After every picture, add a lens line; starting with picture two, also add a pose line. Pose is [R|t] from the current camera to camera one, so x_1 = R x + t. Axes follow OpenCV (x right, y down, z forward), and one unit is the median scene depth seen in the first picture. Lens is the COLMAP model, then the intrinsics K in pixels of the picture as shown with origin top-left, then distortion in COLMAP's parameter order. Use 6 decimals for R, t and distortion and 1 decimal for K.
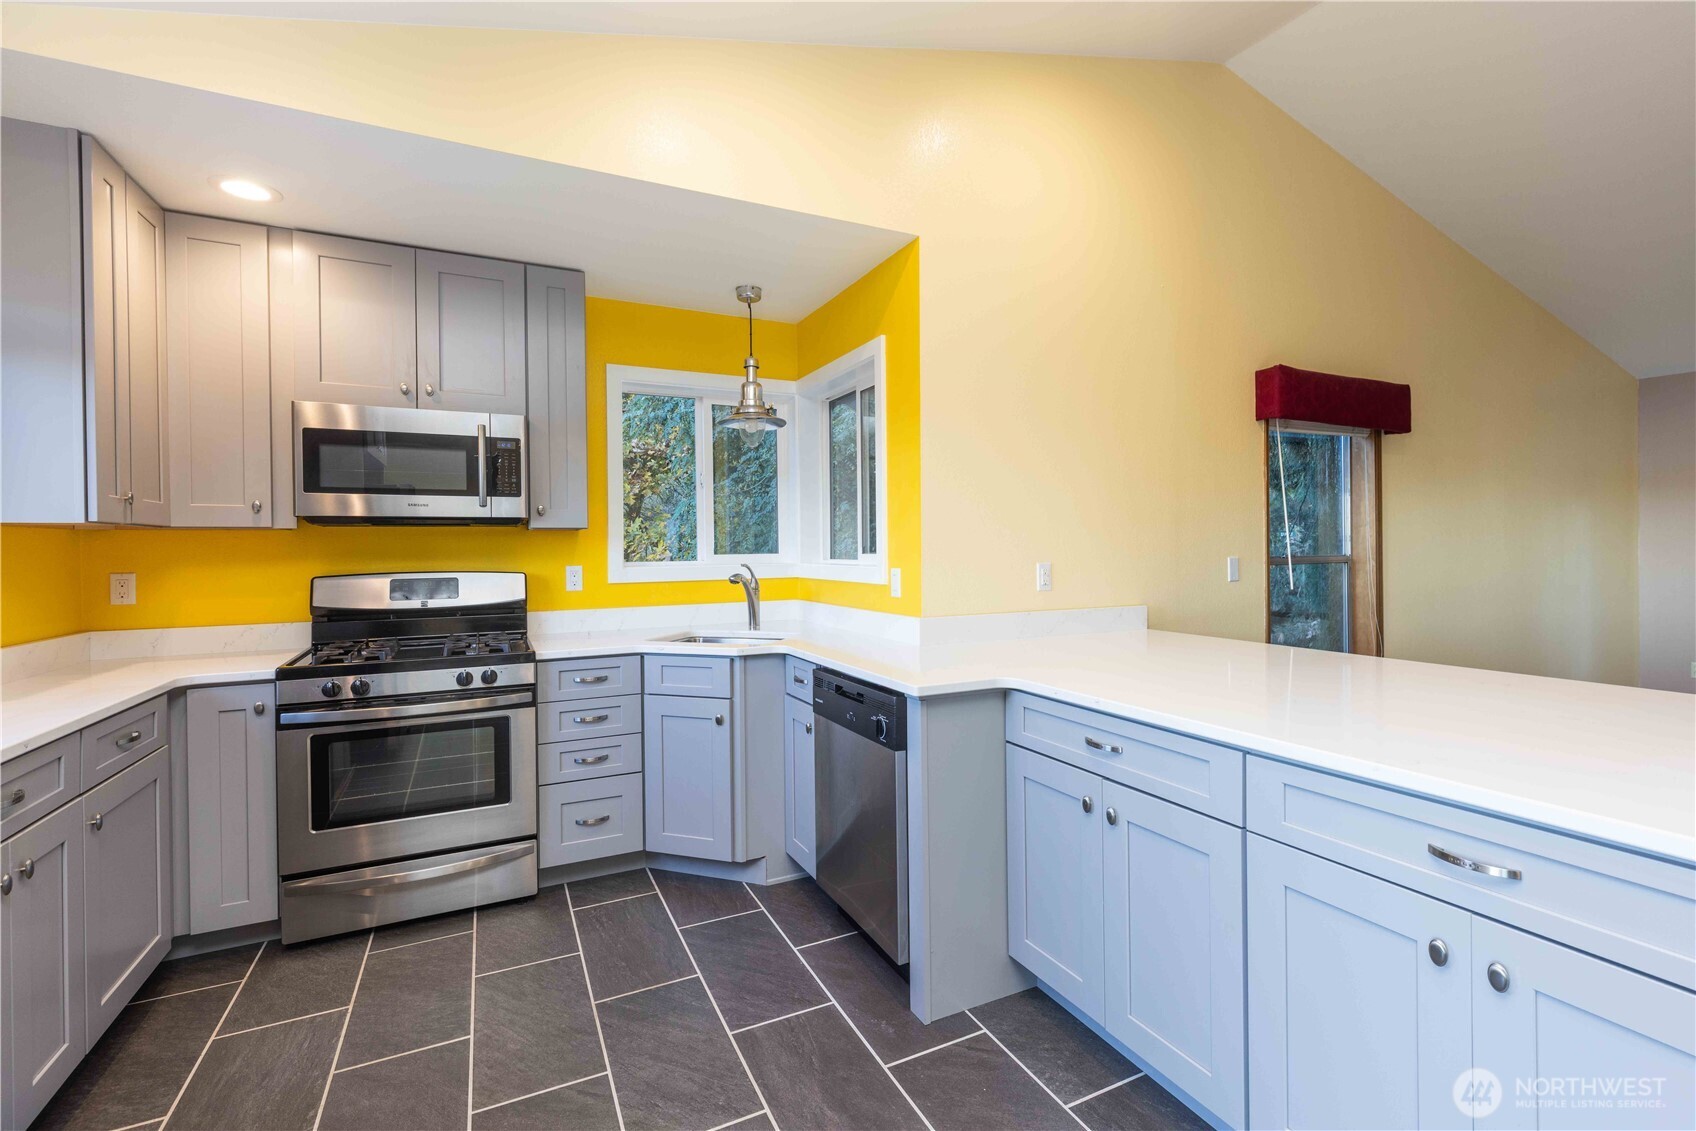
lens RADIAL K [[761.3, 0, 874.5], [0, 761.3, 555.4], [0, 0, 1]] dist [0.003578, 0.000618]
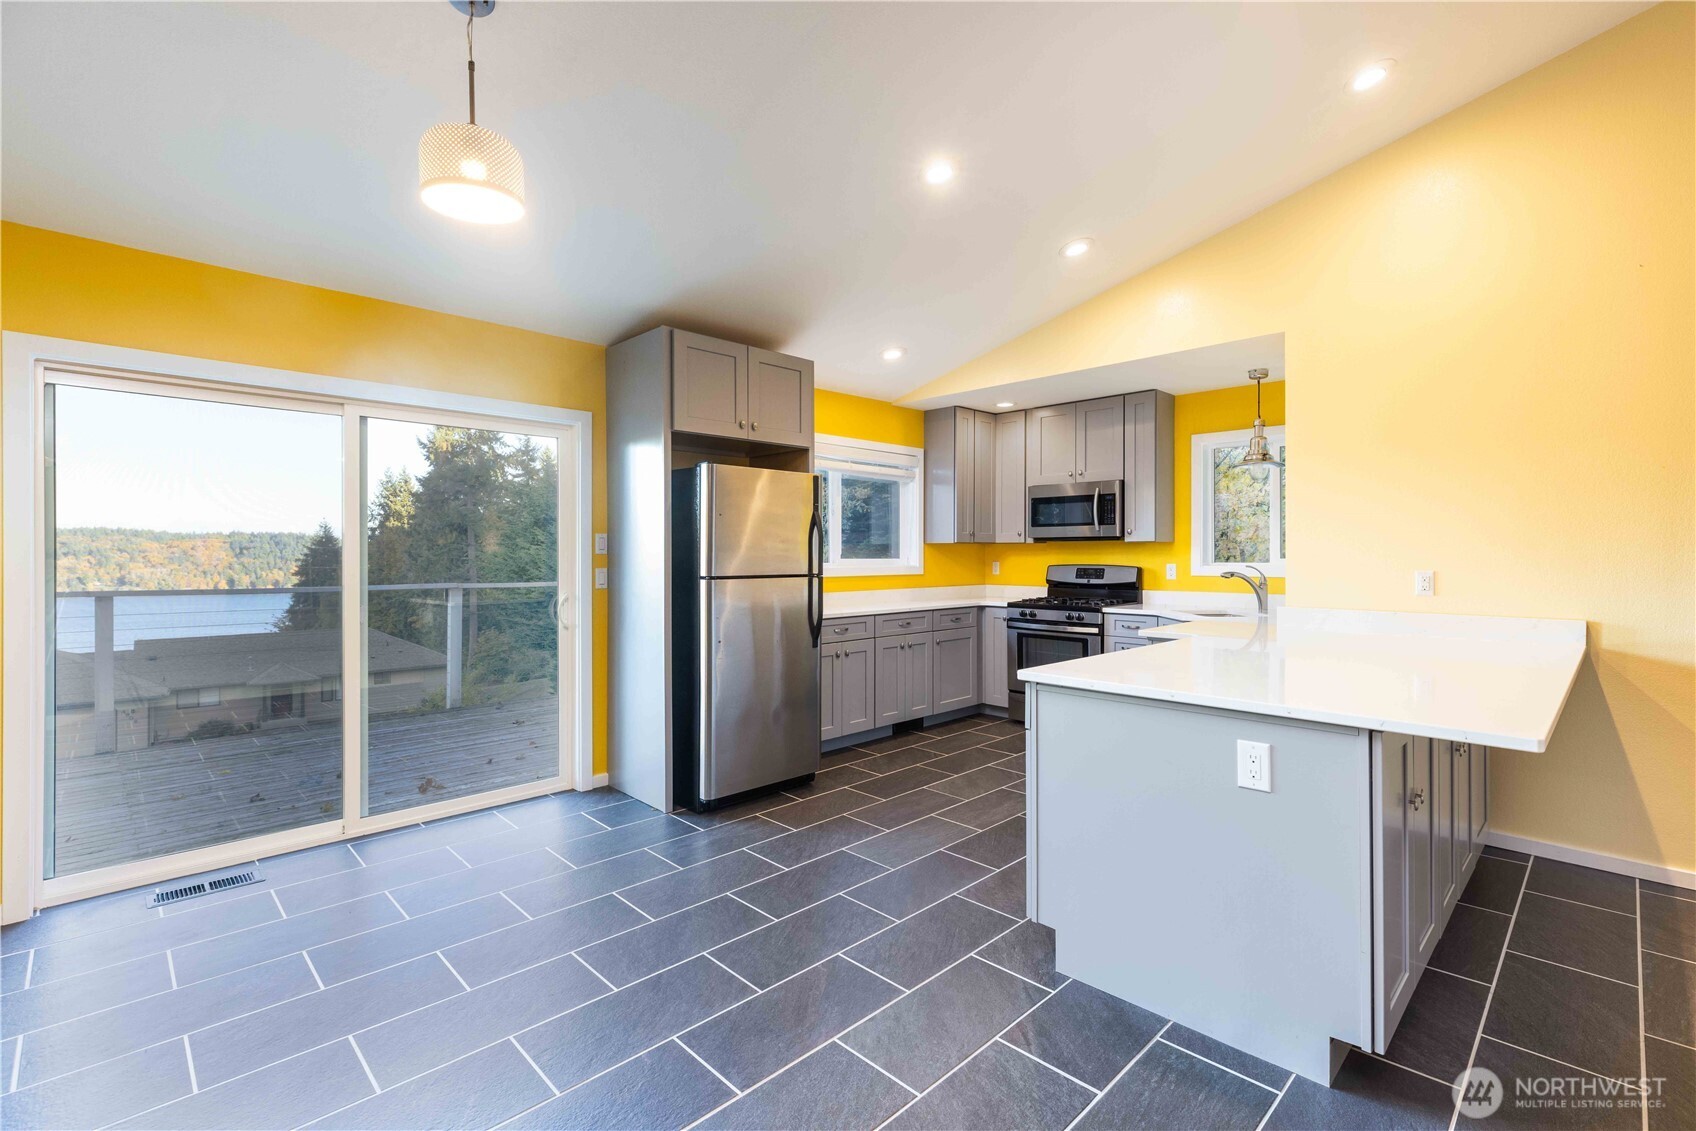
lens RADIAL K [[761.3, 0, 860.3], [0, 761.3, 554.4], [0, 0, 1]] dist [0.003578, 0.000618]
pose [[0.317005, 0.012809, -0.948337, 1.143764], [-0.013279, 0.999871, 0.009066, -0.015291], [0.948331, 0.009719, 0.317134, -0.171041]]
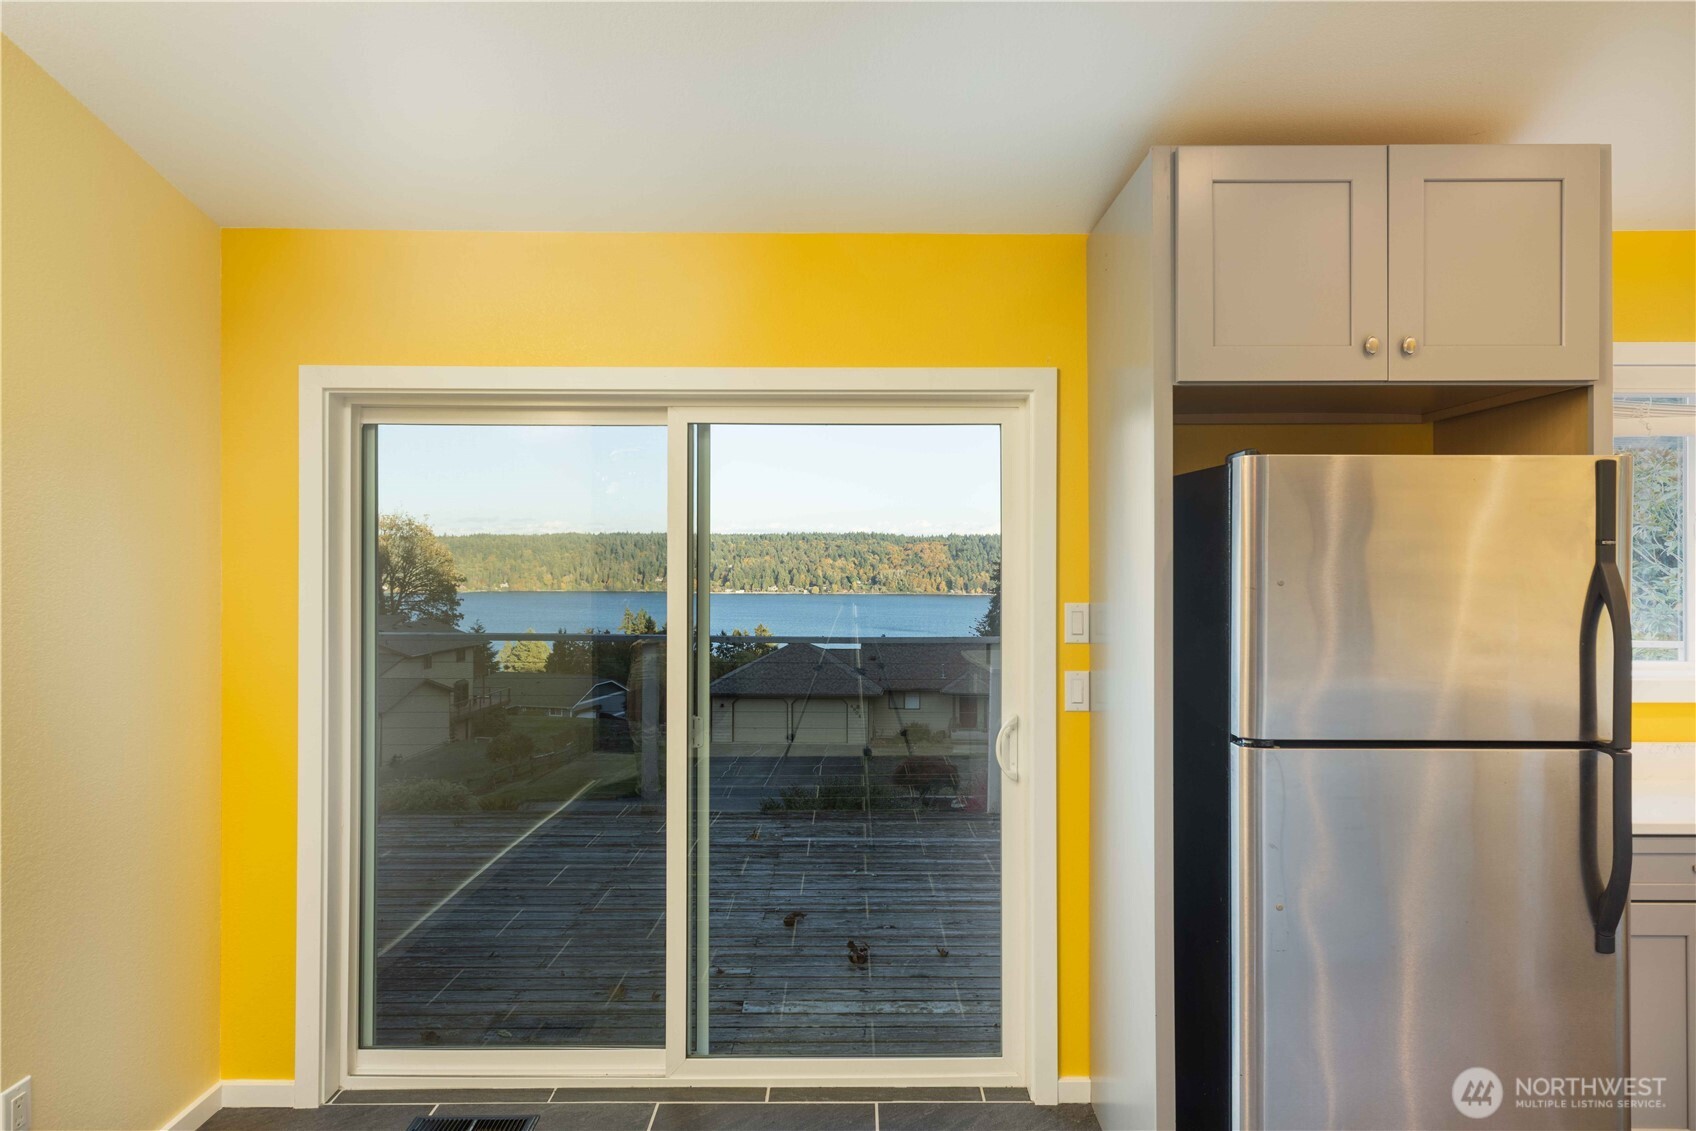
lens RADIAL K [[959.4, 0, 856.5], [0, 959.4, 554.9], [0, 0, 1]] dist [-0.000851, -0.000132]
pose [[-0.450427, 0.011696, -0.892737, 0.524810], [-0.004239, 0.999875, 0.015238, -0.097316], [0.892803, 0.010648, -0.450321, 0.052451]]
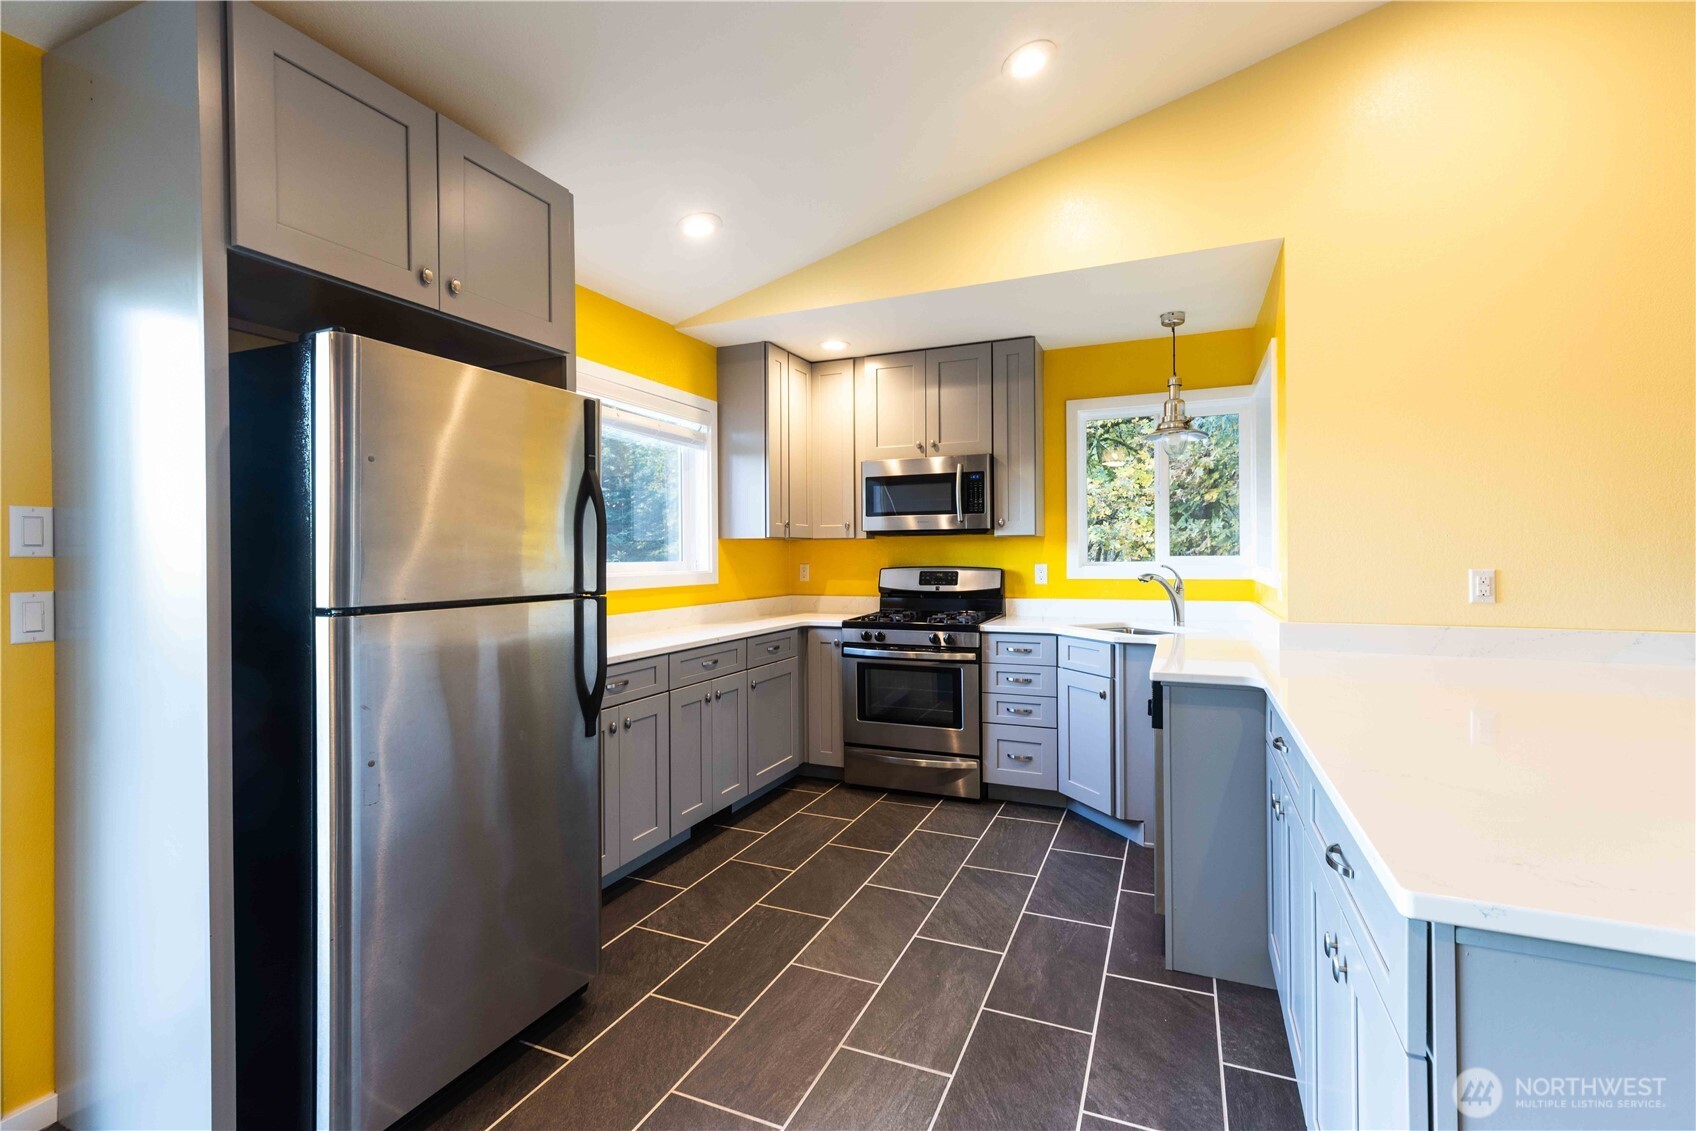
lens RADIAL K [[761.3, 0, 854.4], [0, 761.3, 554.5], [0, 0, 1]] dist [0.003578, 0.000618]
pose [[0.644047, 0.006318, -0.764960, 0.464527], [-0.007309, 0.999971, 0.002106, -0.003848], [0.764951, 0.004235, 0.644074, -0.071107]]
